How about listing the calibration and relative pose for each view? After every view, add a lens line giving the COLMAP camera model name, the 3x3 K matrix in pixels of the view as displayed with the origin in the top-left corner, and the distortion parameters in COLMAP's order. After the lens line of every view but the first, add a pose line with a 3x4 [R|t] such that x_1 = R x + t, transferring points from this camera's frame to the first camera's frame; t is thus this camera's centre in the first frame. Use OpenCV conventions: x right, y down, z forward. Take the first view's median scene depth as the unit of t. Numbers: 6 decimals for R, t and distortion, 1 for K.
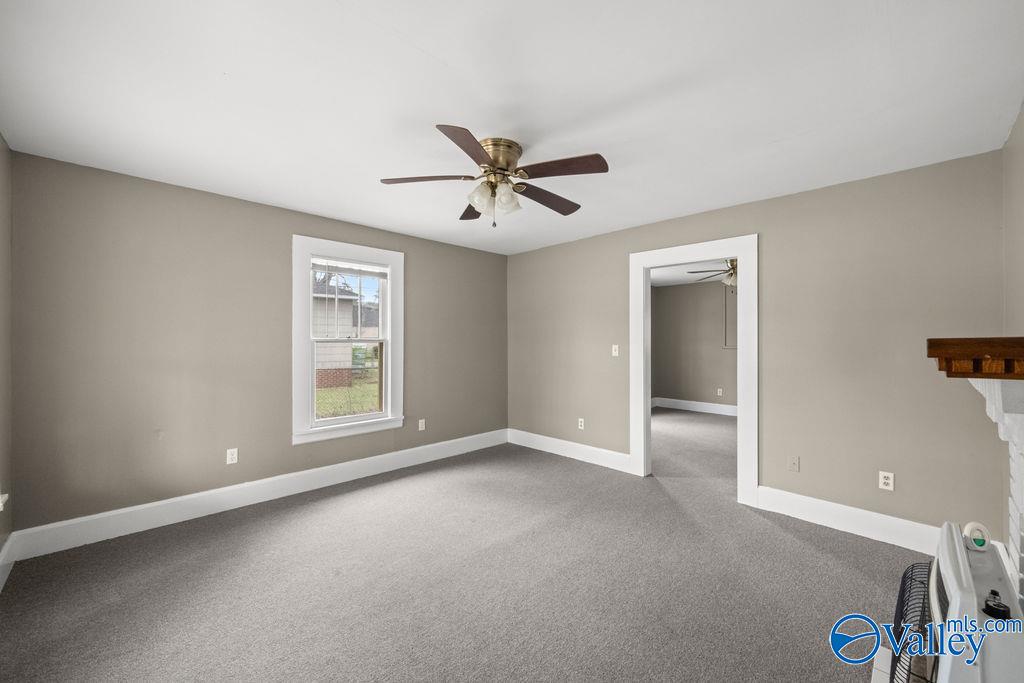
lens RADIAL K [[402.7, 0, 507.0], [0, 402.7, 337.6], [0, 0, 1]] dist [0.028938, -0.000089]
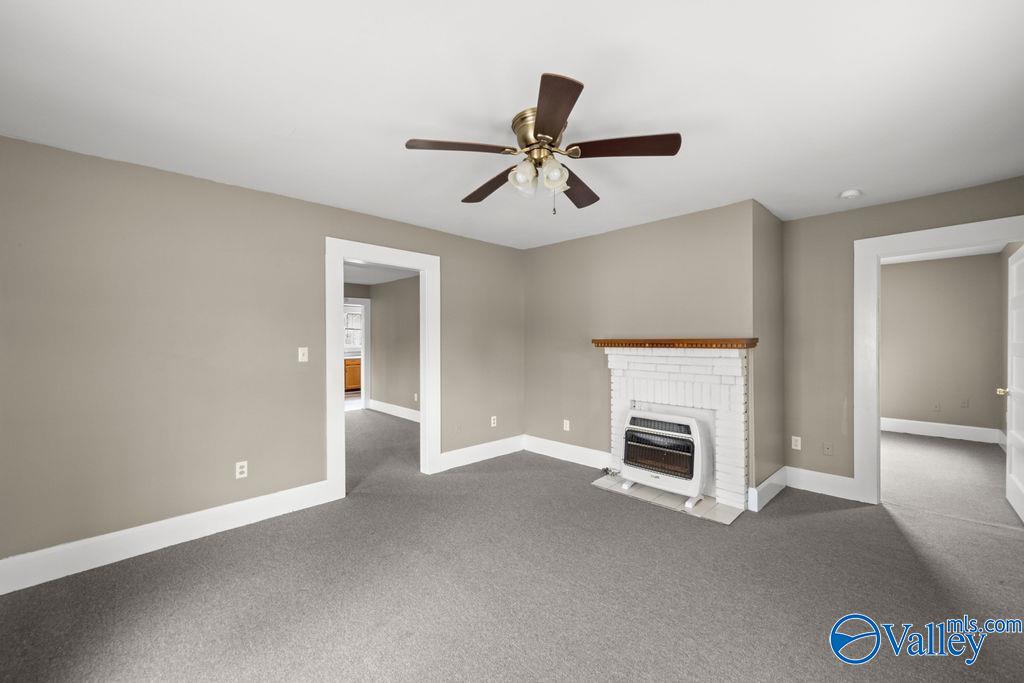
lens RADIAL K [[402.7, 0, 507.0], [0, 402.7, 337.6], [0, 0, 1]] dist [0.028938, -0.000089]
pose [[0.029176, -0.000547, 0.999574, -0.512754], [0.000081, 1.000000, 0.000545, -0.001394], [-0.999574, 0.000065, 0.029176, 0.603348]]
